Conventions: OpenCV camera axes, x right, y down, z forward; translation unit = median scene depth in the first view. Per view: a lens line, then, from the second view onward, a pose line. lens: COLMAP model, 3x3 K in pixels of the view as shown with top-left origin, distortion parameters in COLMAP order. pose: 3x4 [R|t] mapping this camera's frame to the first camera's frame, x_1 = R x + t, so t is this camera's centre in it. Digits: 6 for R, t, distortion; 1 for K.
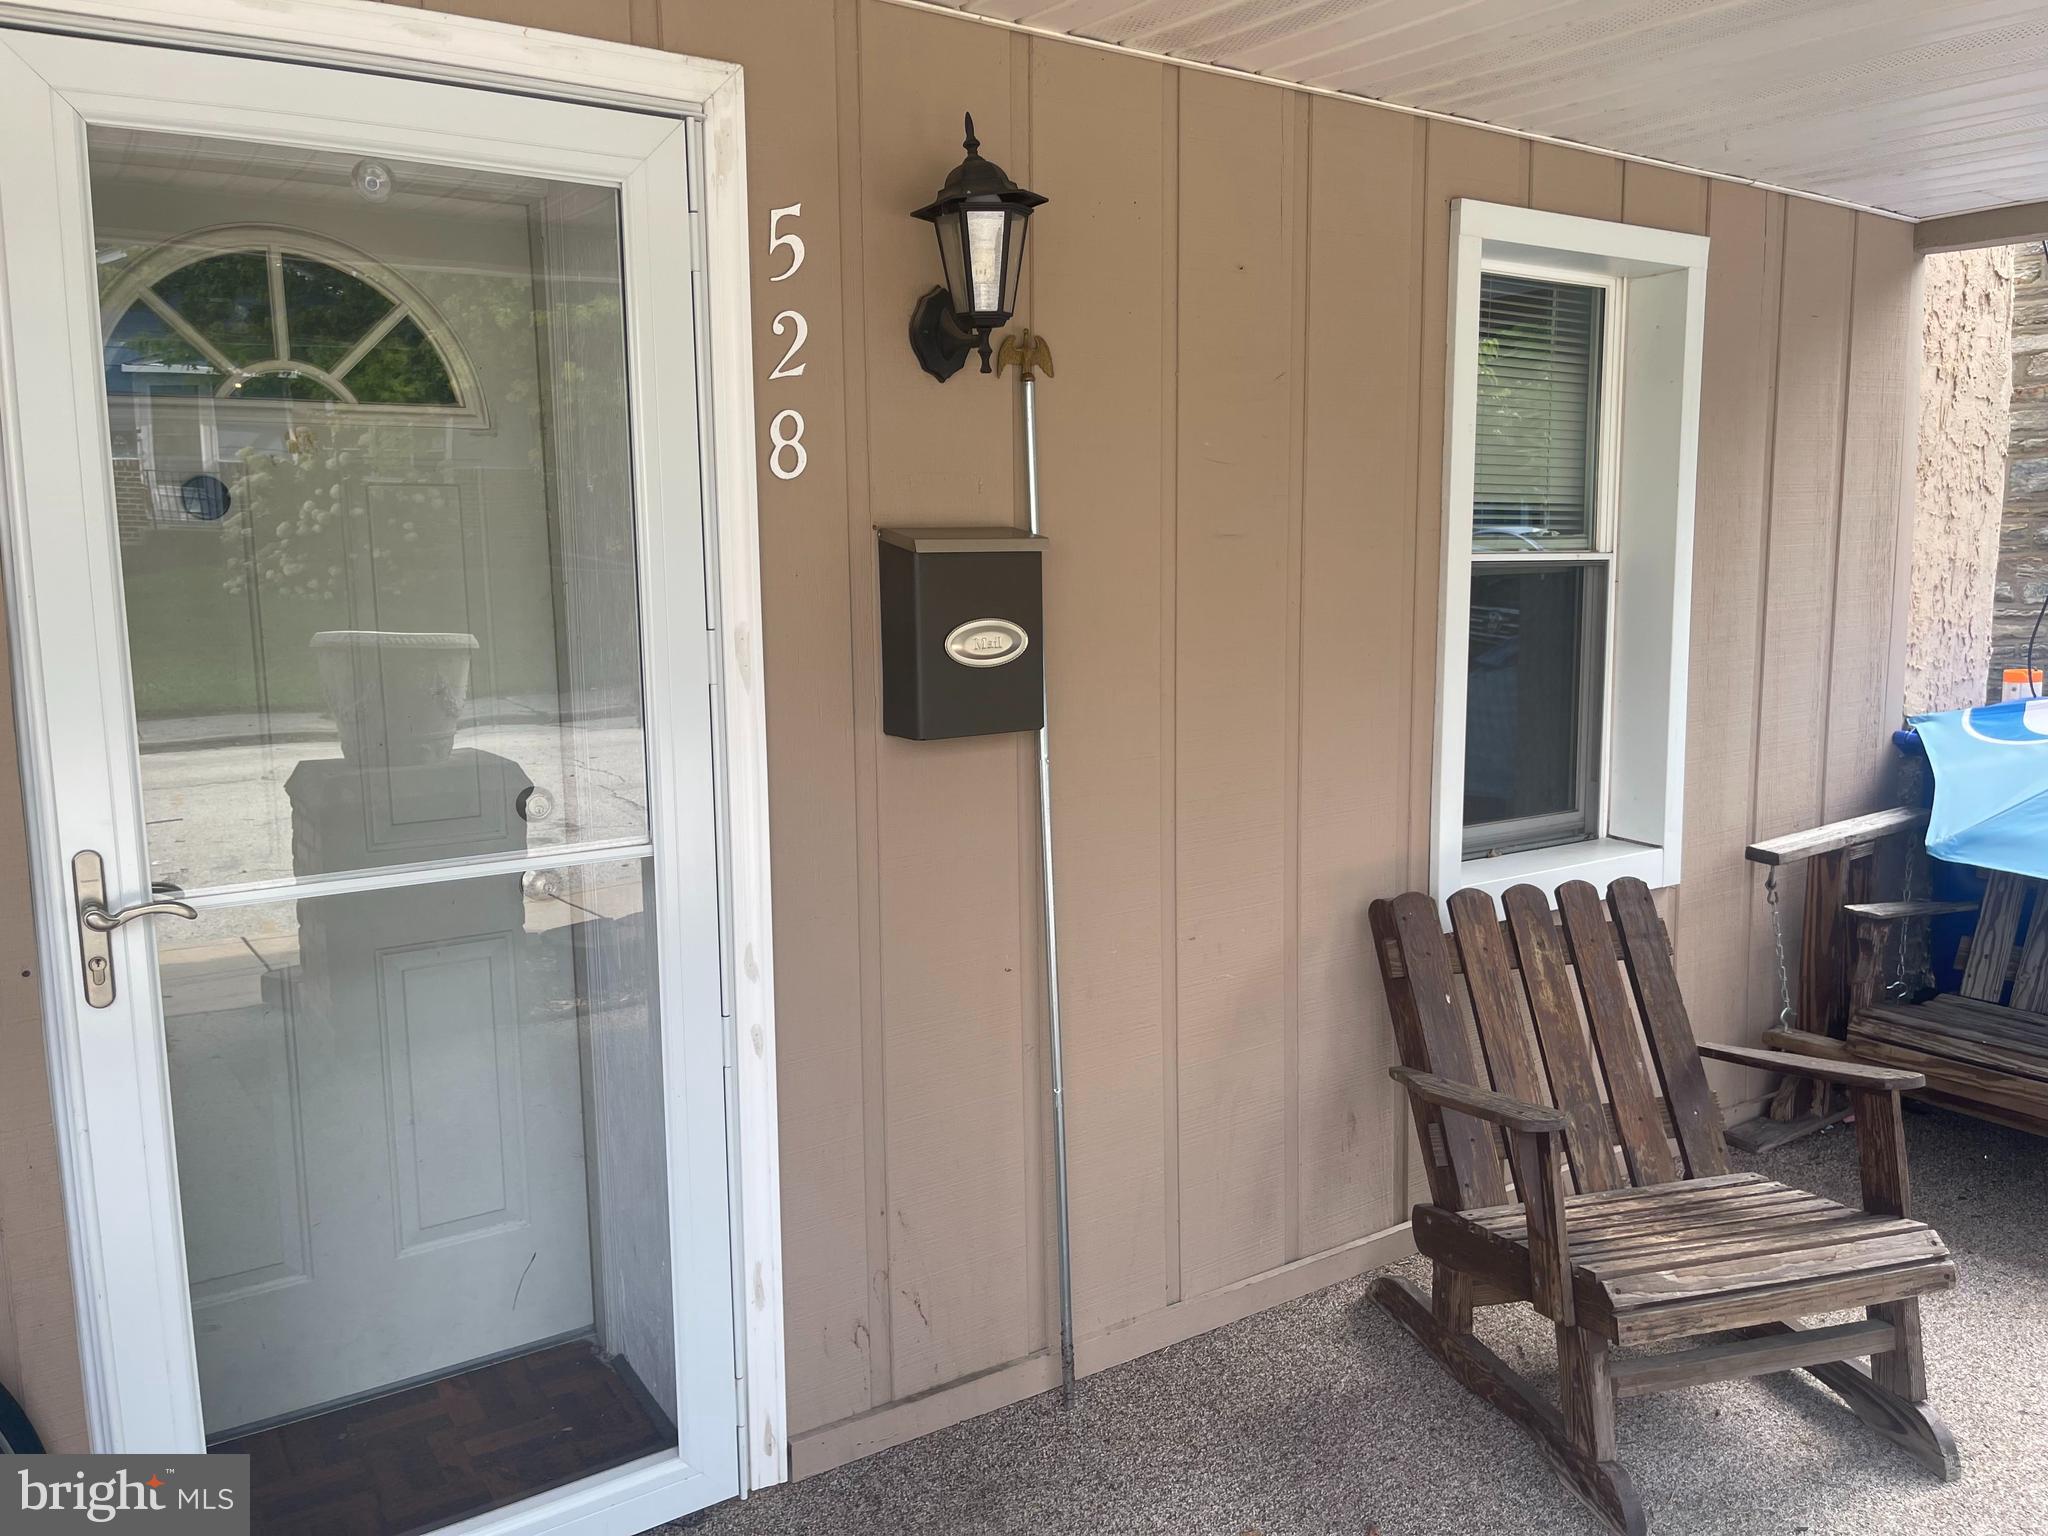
lens RADIAL K [[1545.8, 0, 1024.0], [0, 1545.8, 768.0], [0, 0, 1]] dist [0.069873, -0.093154]
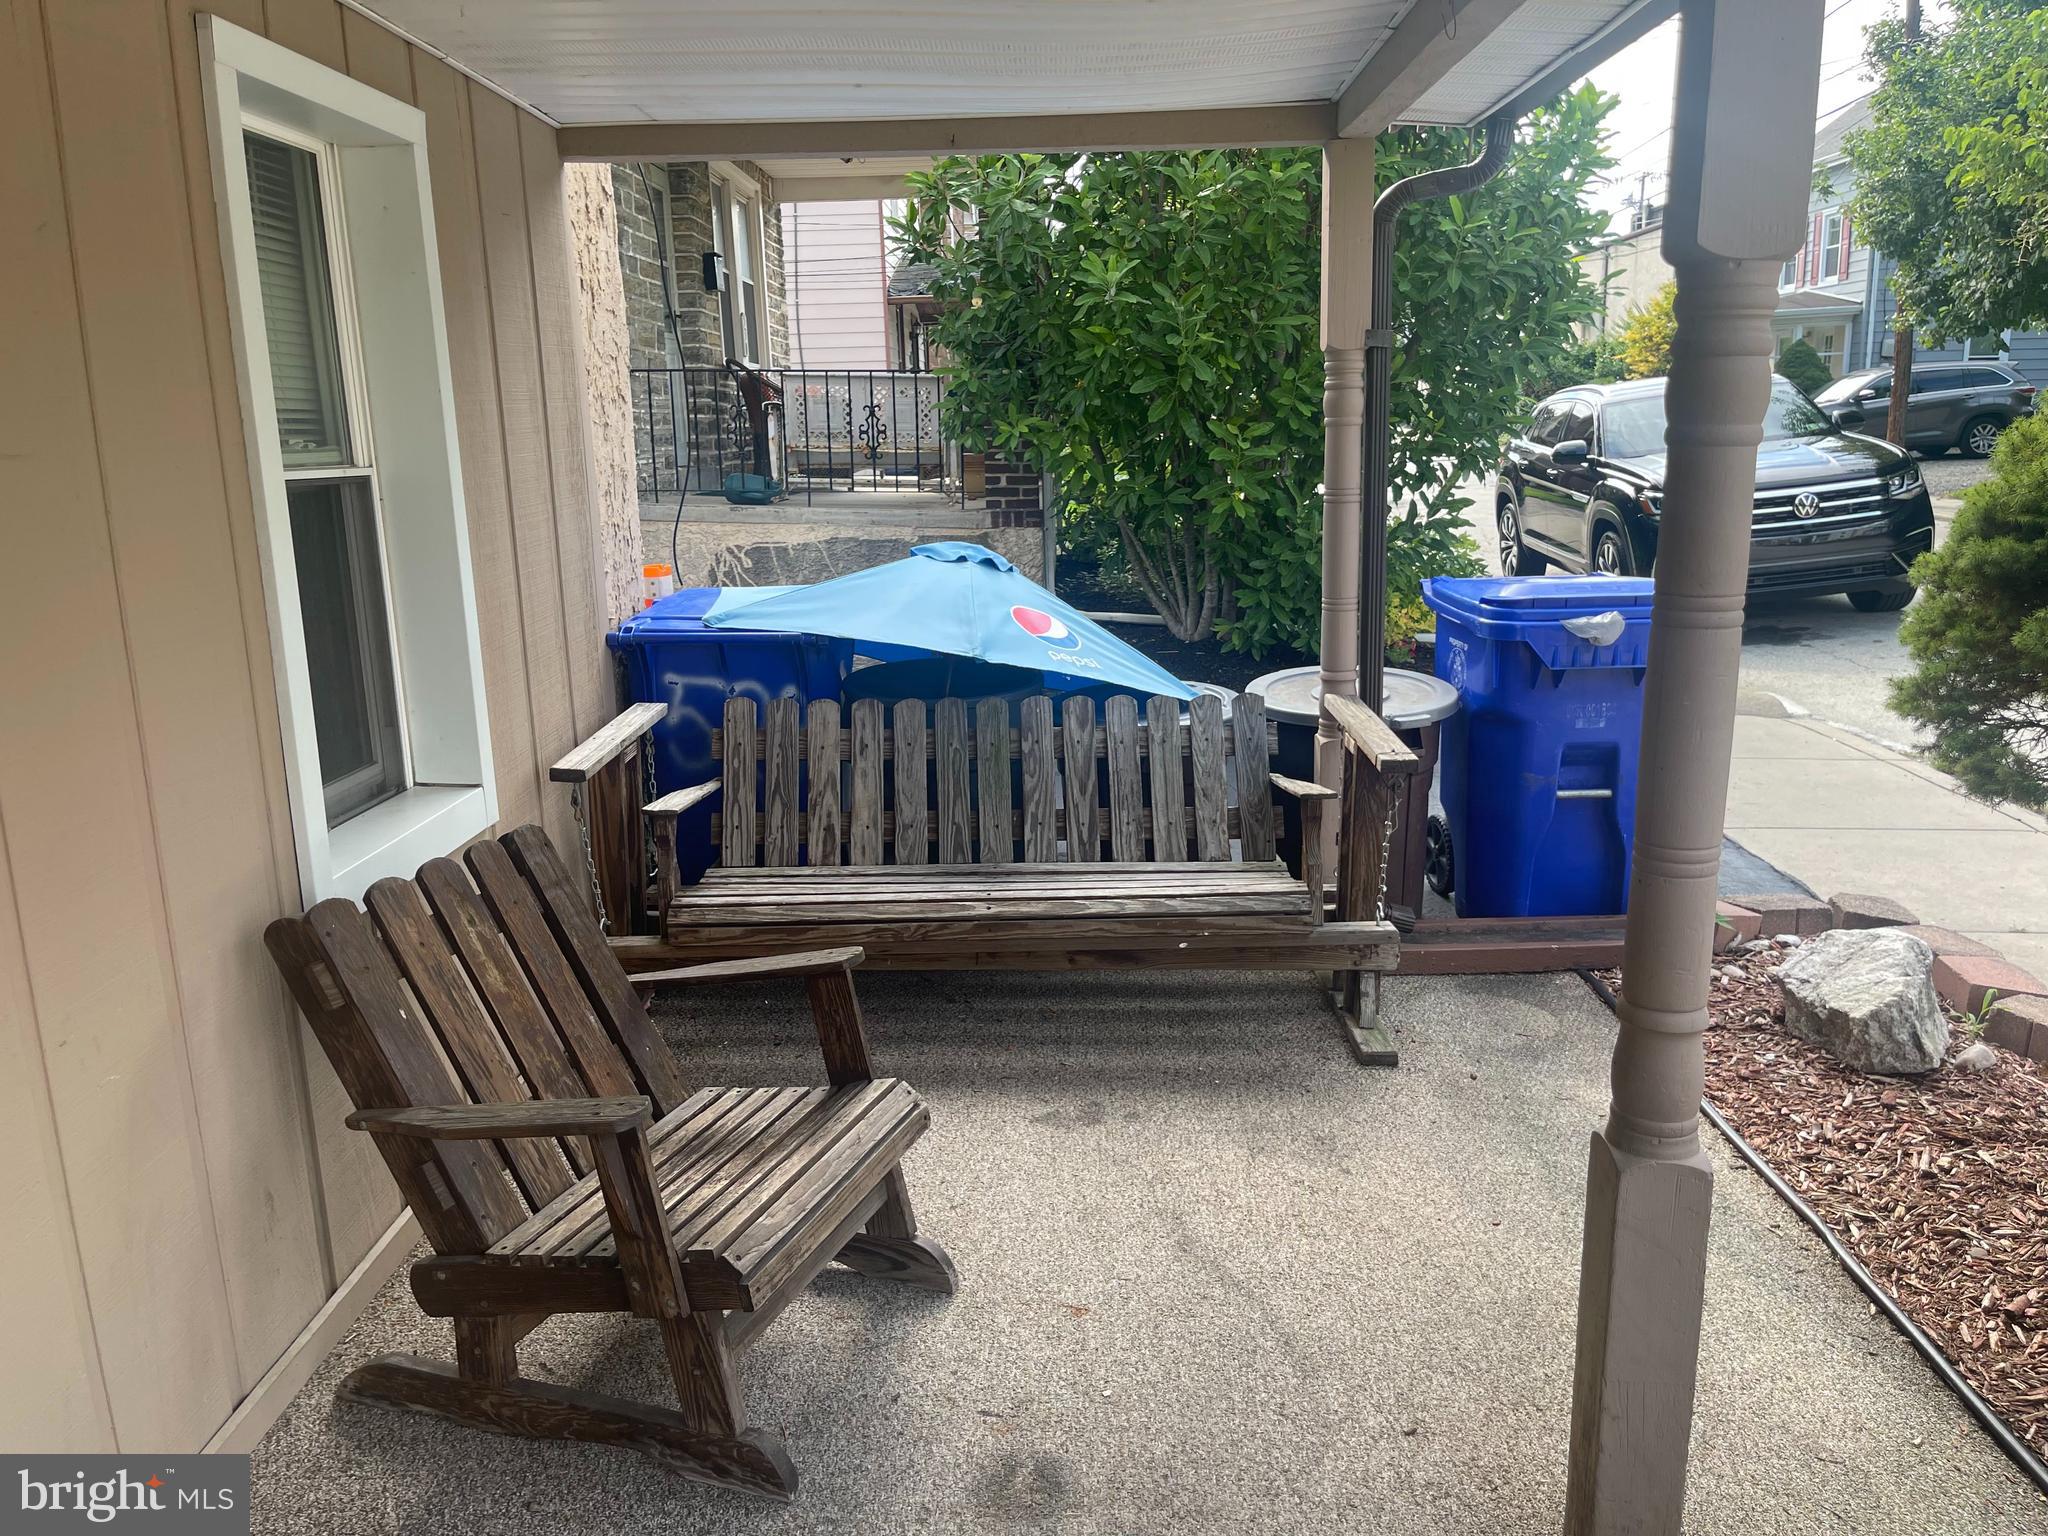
lens RADIAL K [[1562.6, 0, 1021.3], [0, 1562.6, 772.9], [0, 0, 1]] dist [0.013690, 0.004115]
pose [[0.588897, -0.182539, 0.787325, -0.165157], [0.135833, 0.982658, 0.126227, -0.037988], [-0.796712, 0.032610, 0.603479, 0.226870]]
